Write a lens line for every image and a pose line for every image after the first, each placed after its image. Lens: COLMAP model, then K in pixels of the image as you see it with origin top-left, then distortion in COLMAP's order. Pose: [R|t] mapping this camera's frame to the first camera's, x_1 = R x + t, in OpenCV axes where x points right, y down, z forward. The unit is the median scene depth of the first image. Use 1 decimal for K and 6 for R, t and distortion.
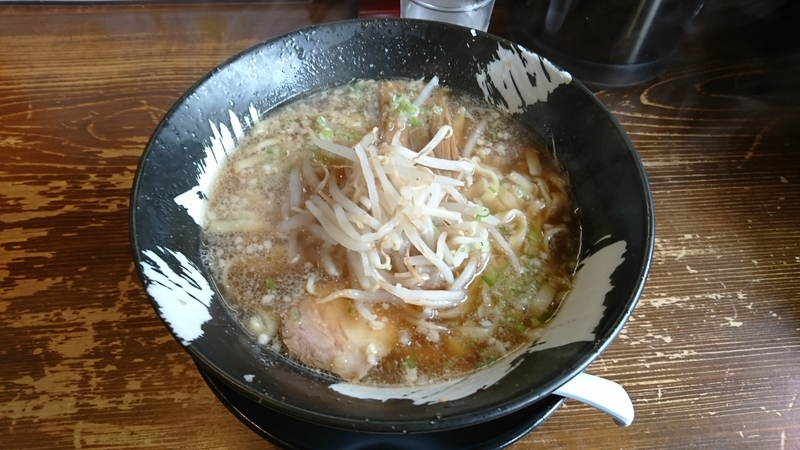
lens RADIAL K [[521.4, 0, 415.4], [0, 521.4, 224.3], [0, 0, 1]] dist [-0.001809, -0.003061]
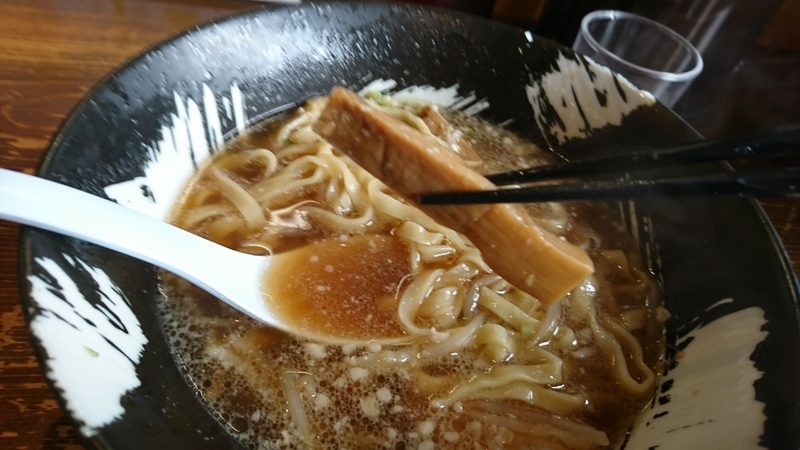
lens RADIAL K [[531.2, 0, 425.5], [0, 531.2, 214.7], [0, 0, 1]] dist [-0.035065, -0.004782]
pose [[0.988052, 0.100589, 0.116766, -0.120335], [-0.083738, 0.986434, -0.141193, 0.036256], [-0.129384, 0.129728, 0.983072, 0.265319]]
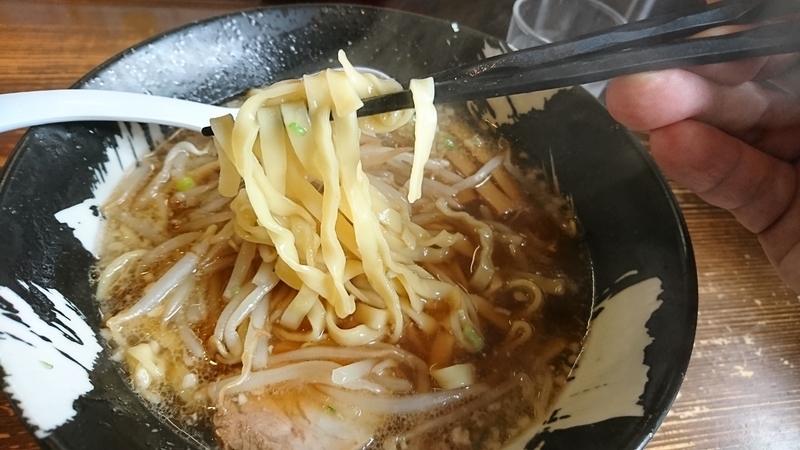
lens RADIAL K [[529.7, 0, 419.7], [0, 529.7, 225.3], [0, 0, 1]] dist [-0.027908, 0.000237]
pose [[0.993538, 0.018833, 0.111926, -0.036955], [-0.011801, 0.997933, -0.063166, 0.004921], [-0.112884, 0.061437, 0.991707, 0.196864]]
